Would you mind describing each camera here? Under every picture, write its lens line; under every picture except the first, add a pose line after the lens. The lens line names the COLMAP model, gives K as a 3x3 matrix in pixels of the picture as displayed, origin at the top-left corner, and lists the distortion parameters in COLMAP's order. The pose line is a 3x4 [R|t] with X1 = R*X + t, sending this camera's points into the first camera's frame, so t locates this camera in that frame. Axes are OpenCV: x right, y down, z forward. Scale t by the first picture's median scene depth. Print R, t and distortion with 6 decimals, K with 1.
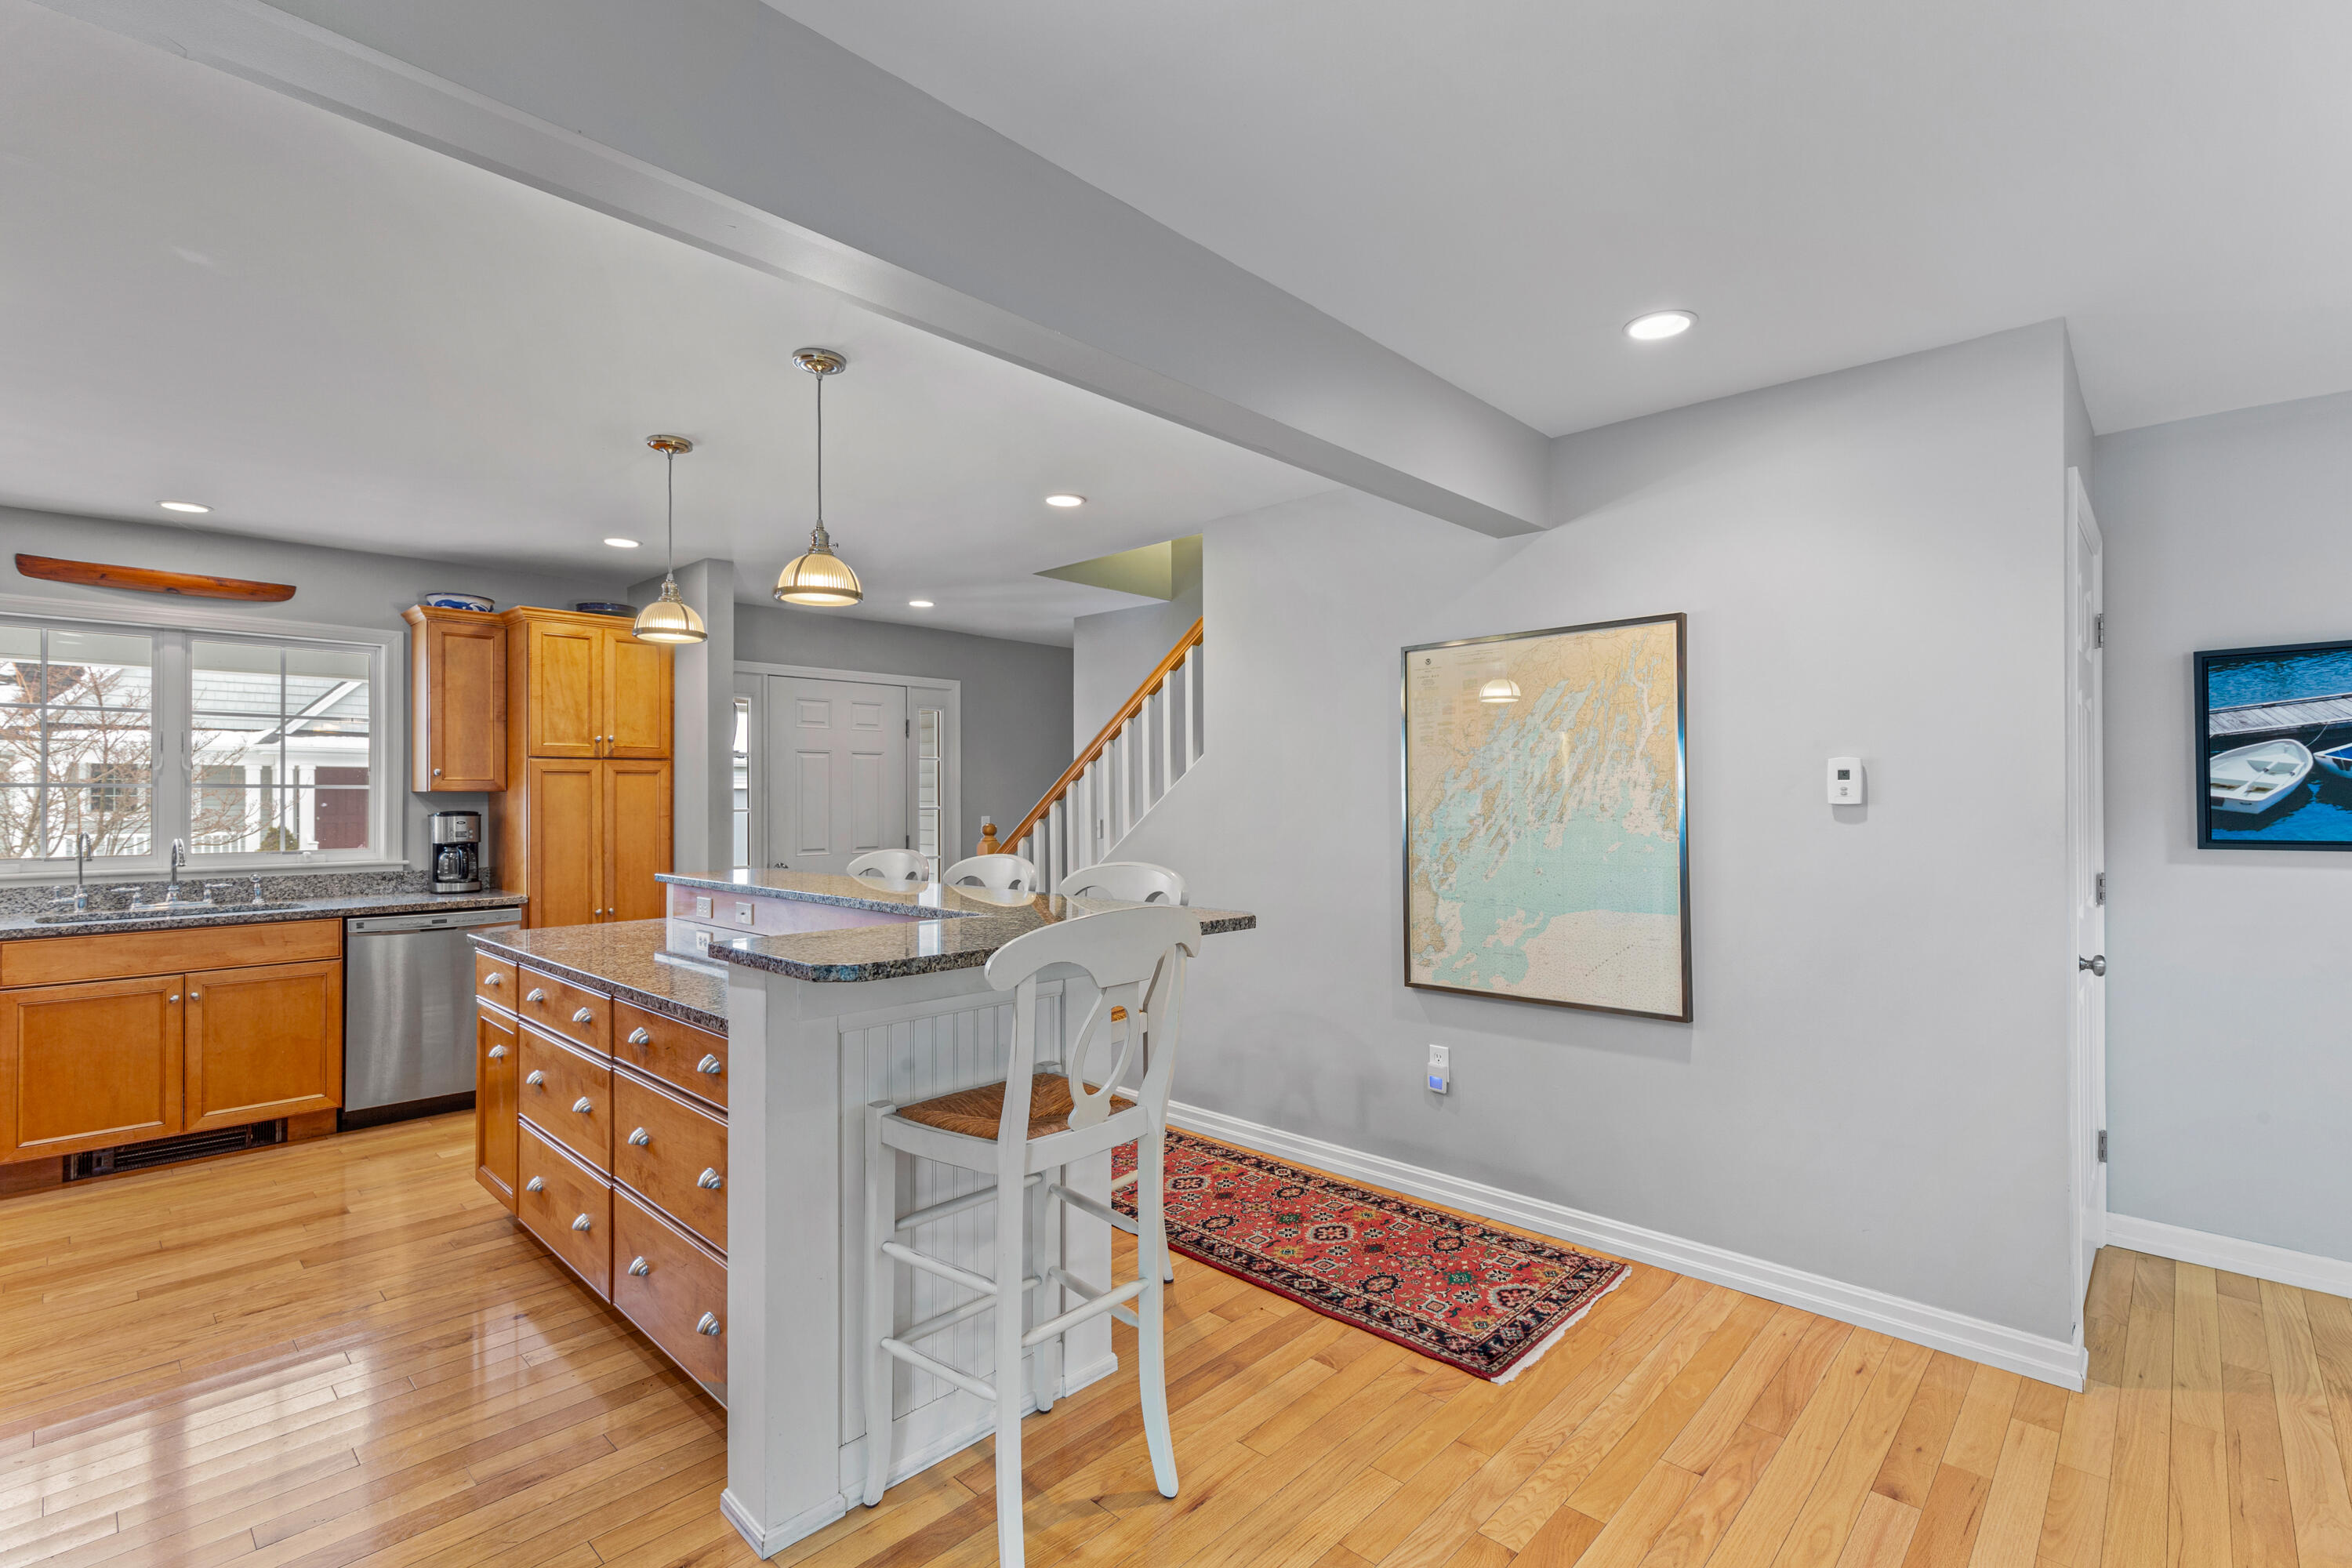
lens RADIAL K [[1073.6, 0, 1175.4], [0, 1073.6, 796.2], [0, 0, 1]] dist [0.014310, 0.000033]
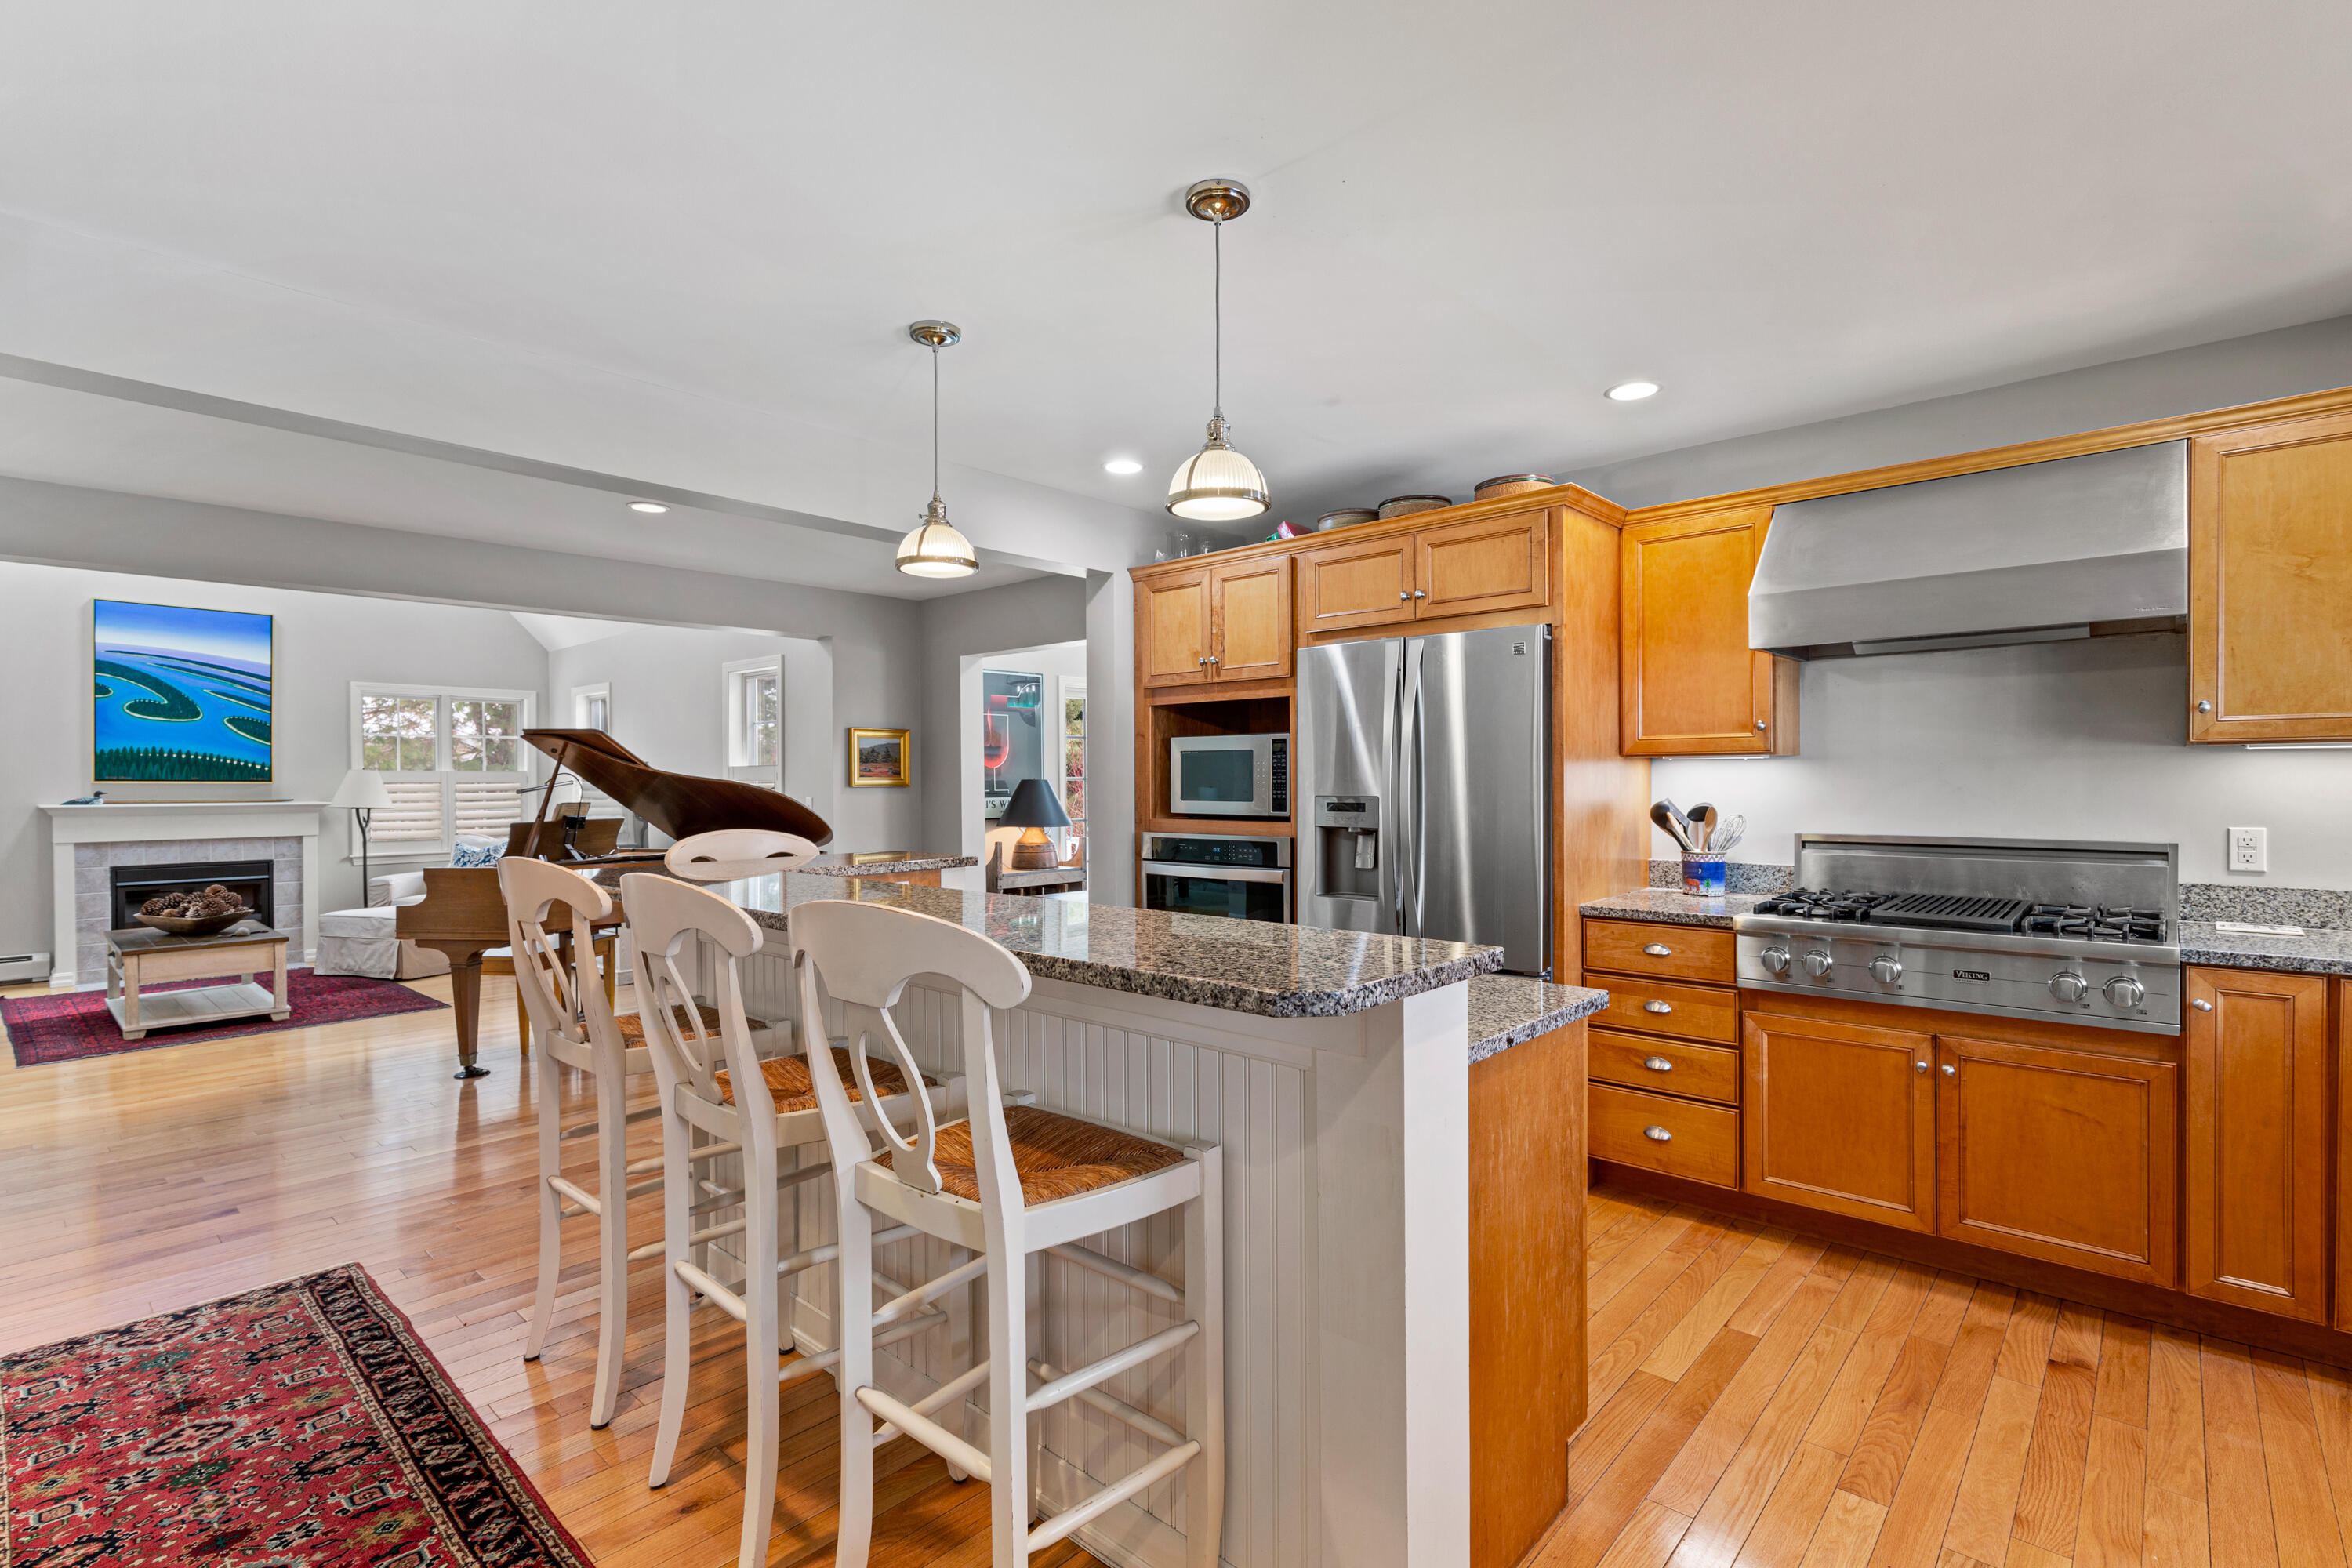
lens RADIAL K [[1088.9, 0, 1179.0], [0, 1088.9, 788.2], [0, 0, 1]] dist [0.001504, 0.000745]
pose [[-0.999602, 0.006735, -0.027377, -0.338456], [0.006589, 0.999964, 0.005428, 0.012254], [0.027413, 0.005246, -0.999610, 1.302693]]
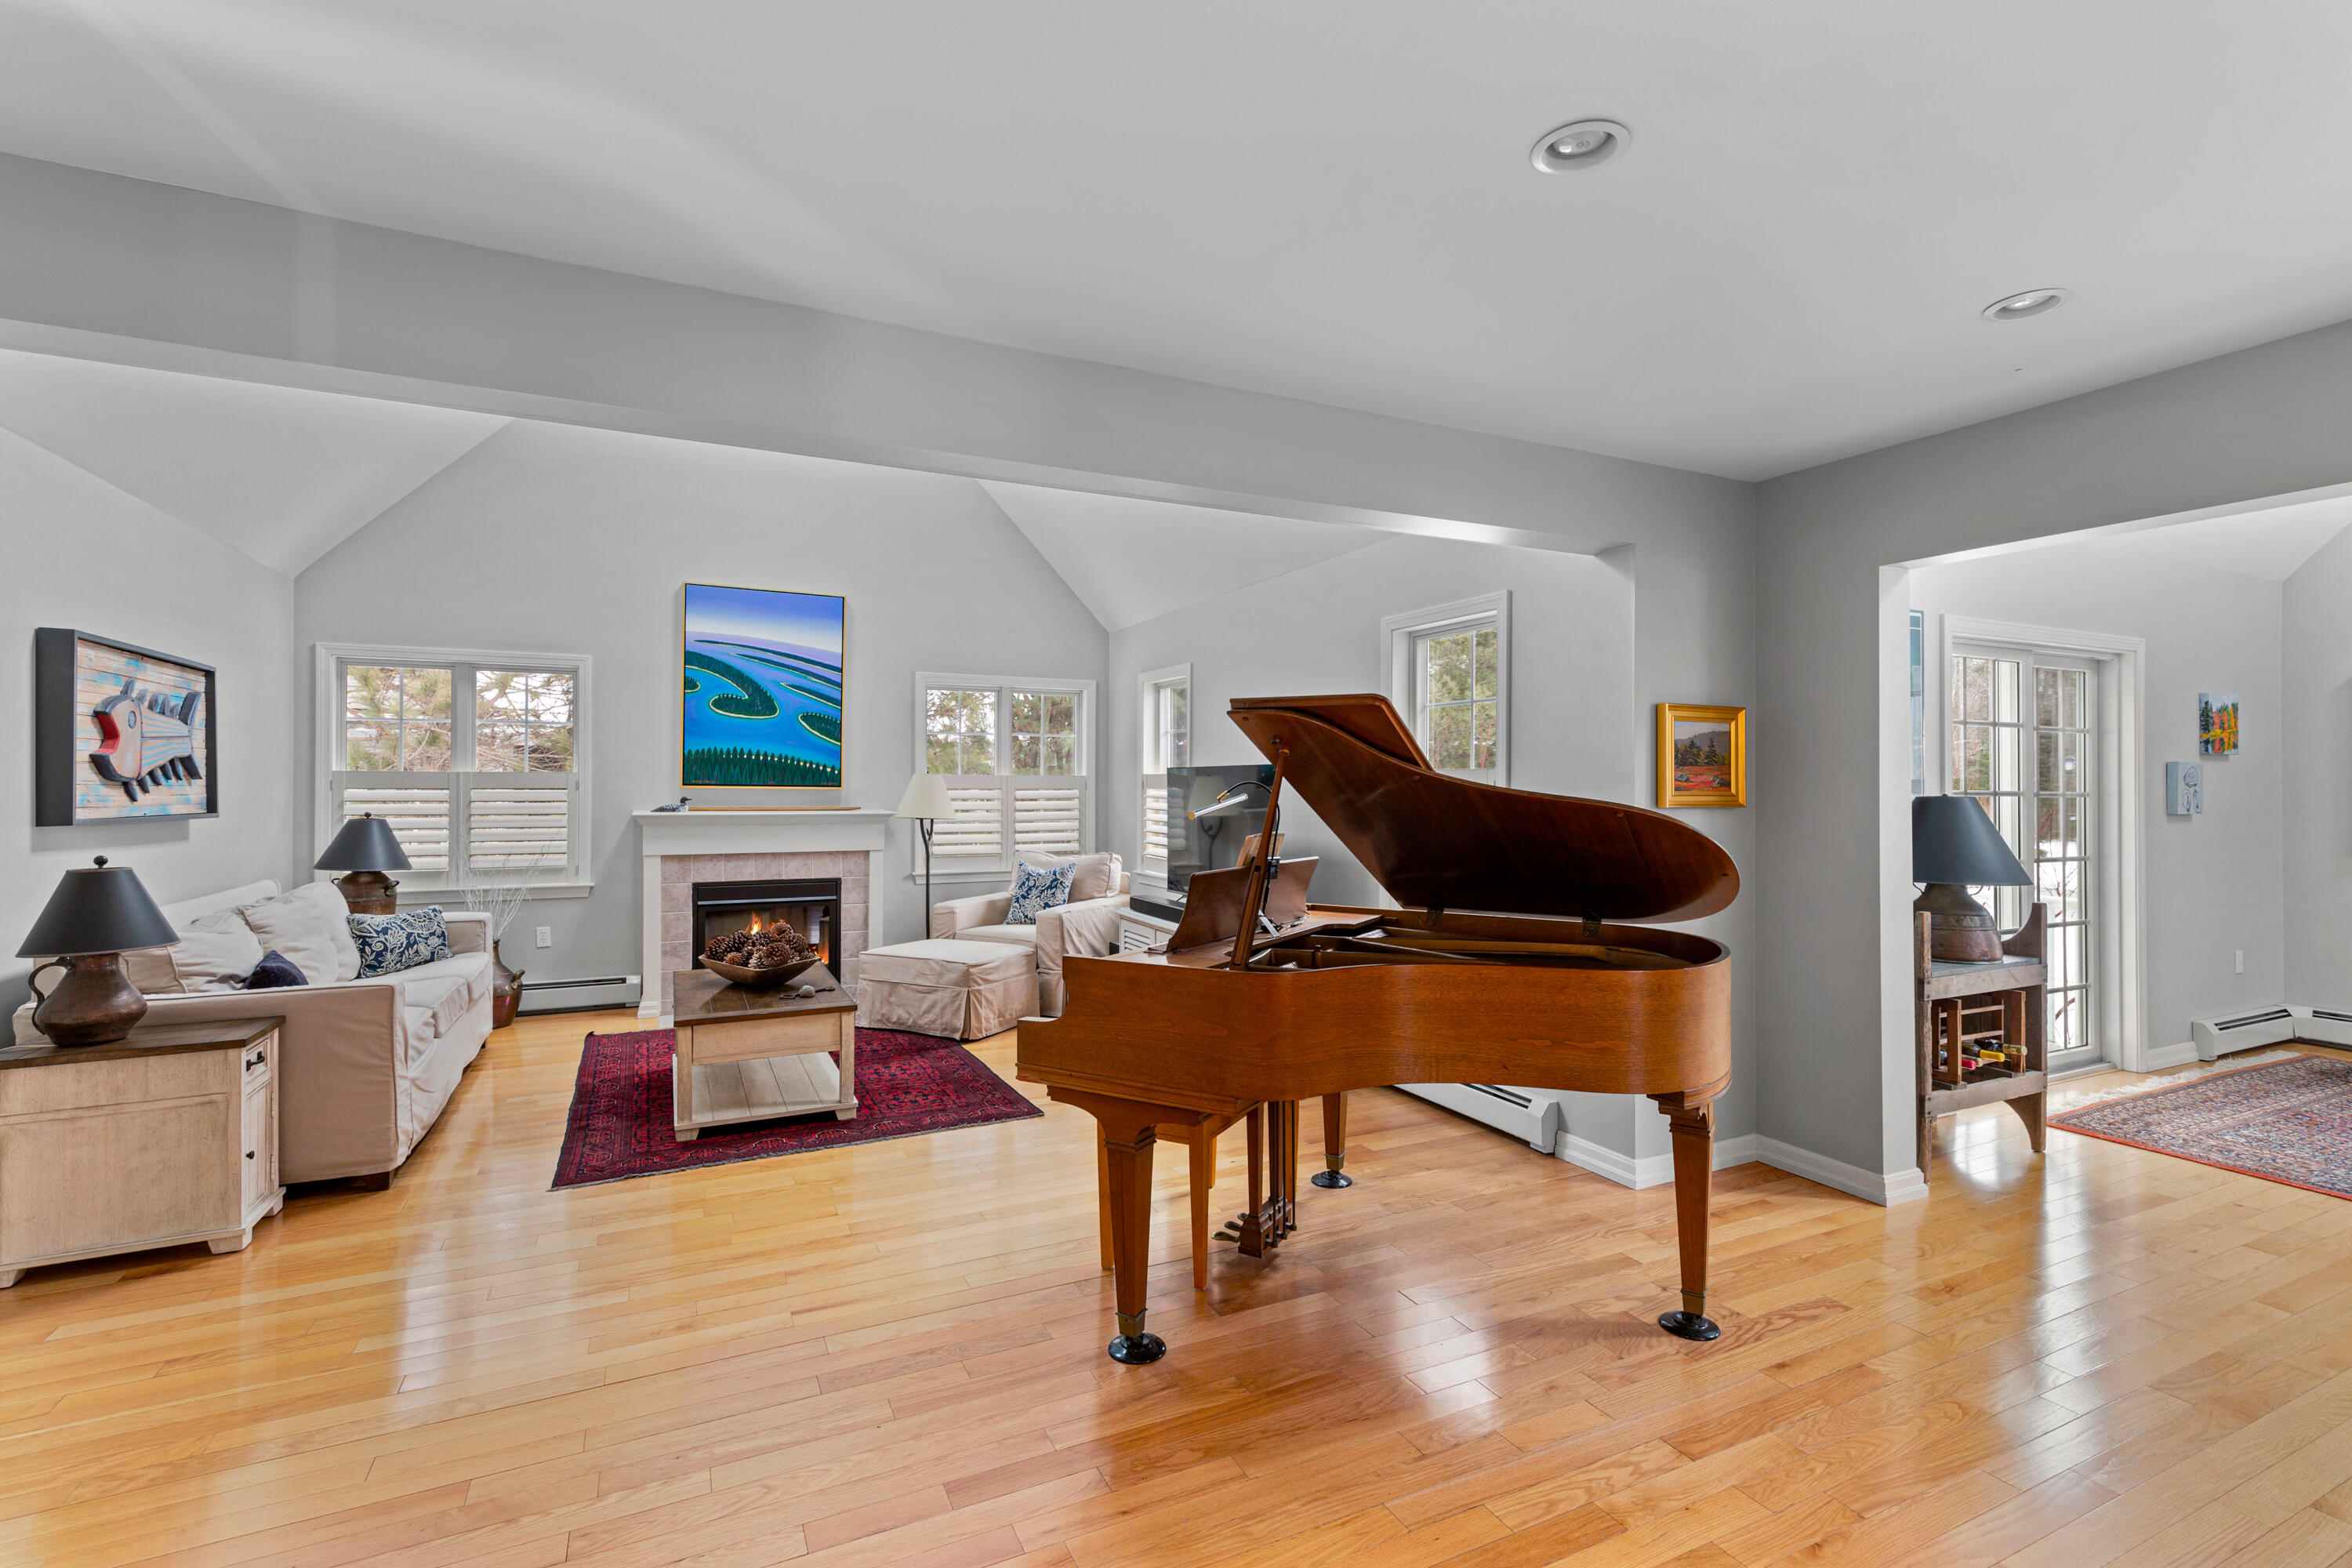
lens RADIAL K [[1064.1, 0, 1175.8], [0, 1064.1, 774.9], [0, 0, 1]] dist [0.009674, -0.000232]
pose [[-0.935411, 0.002543, 0.353553, 0.144239], [-0.001396, 0.999940, -0.010886, -0.000720], [-0.353559, -0.010676, -0.935351, 0.690728]]
